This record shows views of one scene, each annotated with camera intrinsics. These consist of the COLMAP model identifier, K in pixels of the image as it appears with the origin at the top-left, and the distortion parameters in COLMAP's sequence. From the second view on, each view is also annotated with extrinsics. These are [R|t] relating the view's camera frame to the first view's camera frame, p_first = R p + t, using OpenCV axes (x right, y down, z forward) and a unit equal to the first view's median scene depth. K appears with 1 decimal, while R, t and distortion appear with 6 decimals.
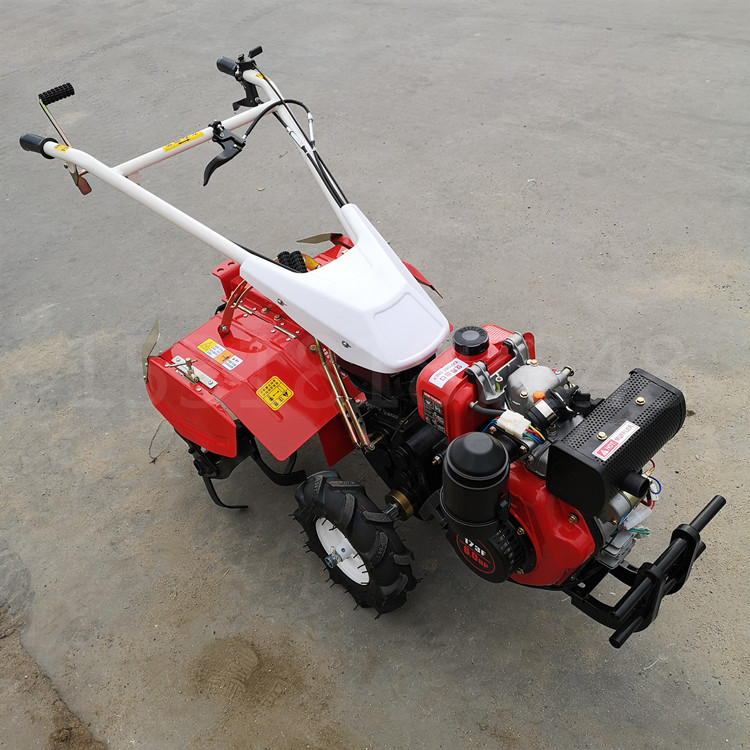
lens RADIAL K [[770.9, 0, 375.7], [0, 770.9, 371.6], [0, 0, 1]] dist [0.074574, -0.089985]
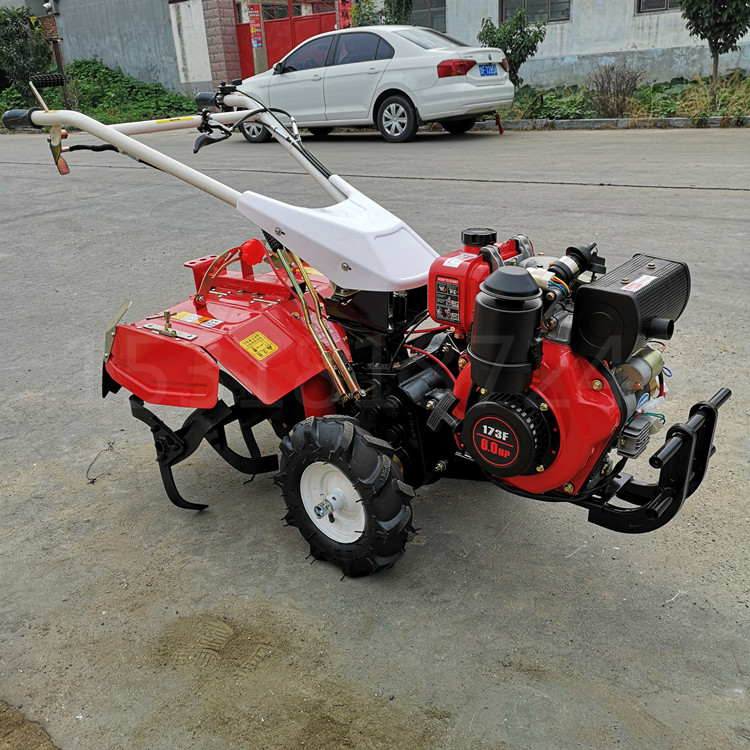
lens RADIAL K [[770.9, 0, 375.7], [0, 770.9, 371.6], [0, 0, 1]] dist [0.074574, -0.089985]
pose [[0.988640, 0.028432, 0.147589, -0.118223], [0.018097, 0.952285, -0.304674, 0.327839], [-0.149209, 0.303884, 0.940952, 0.078905]]
